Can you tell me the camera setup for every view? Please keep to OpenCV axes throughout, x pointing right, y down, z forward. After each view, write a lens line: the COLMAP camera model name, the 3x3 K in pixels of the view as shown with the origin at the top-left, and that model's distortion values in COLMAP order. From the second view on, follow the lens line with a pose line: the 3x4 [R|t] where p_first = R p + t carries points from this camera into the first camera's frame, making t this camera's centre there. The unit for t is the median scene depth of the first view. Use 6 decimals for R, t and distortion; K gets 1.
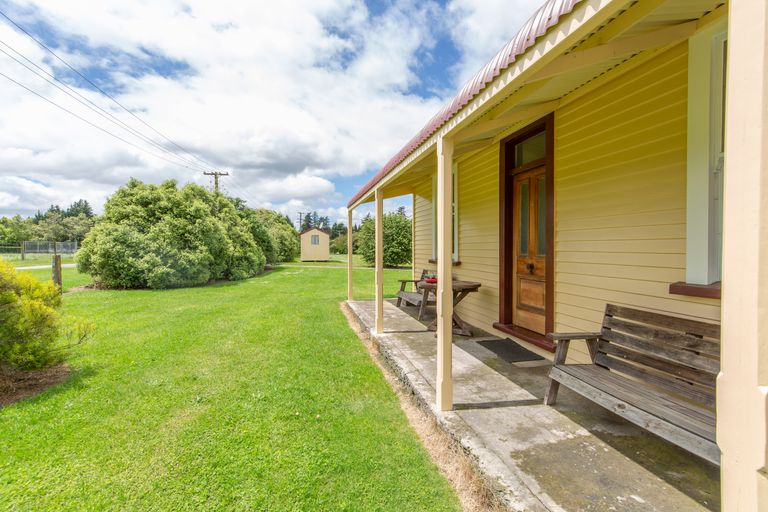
lens RADIAL K [[342.0, 0, 384.0], [0, 342.0, 256.0], [0, 0, 1]] dist [-0.000249, -0.000017]
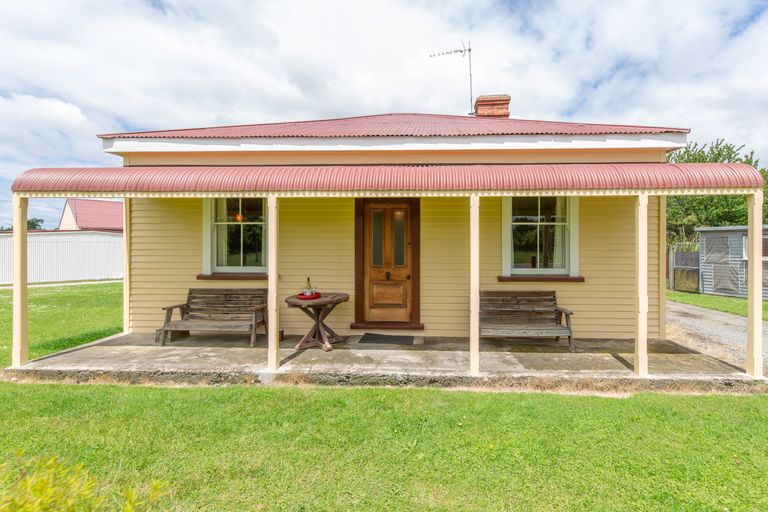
lens RADIAL K [[350.8, 0, 407.8], [0, 350.8, 246.4], [0, 0, 1]] dist [0.001276, 0.000145]
pose [[0.276660, -0.001560, 0.960967, -0.953007], [0.022035, 0.999746, -0.004721, -0.076671], [-0.960715, 0.022481, 0.276624, 0.577635]]
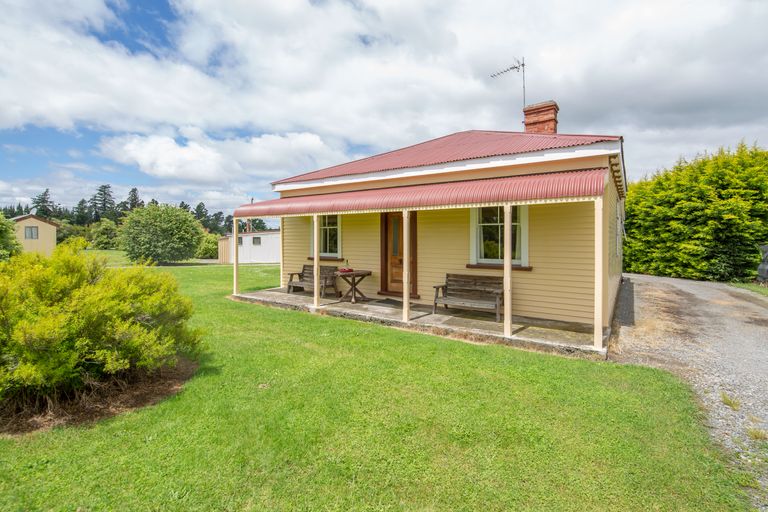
lens RADIAL K [[351.3, 0, 385.3], [0, 351.3, 239.2], [0, 0, 1]] dist [-0.001483, -0.000025]
pose [[0.747538, 0.000554, 0.664219, -1.091204], [0.014805, 0.999737, -0.017495, -0.062533], [-0.664054, 0.022912, 0.747334, -0.528763]]
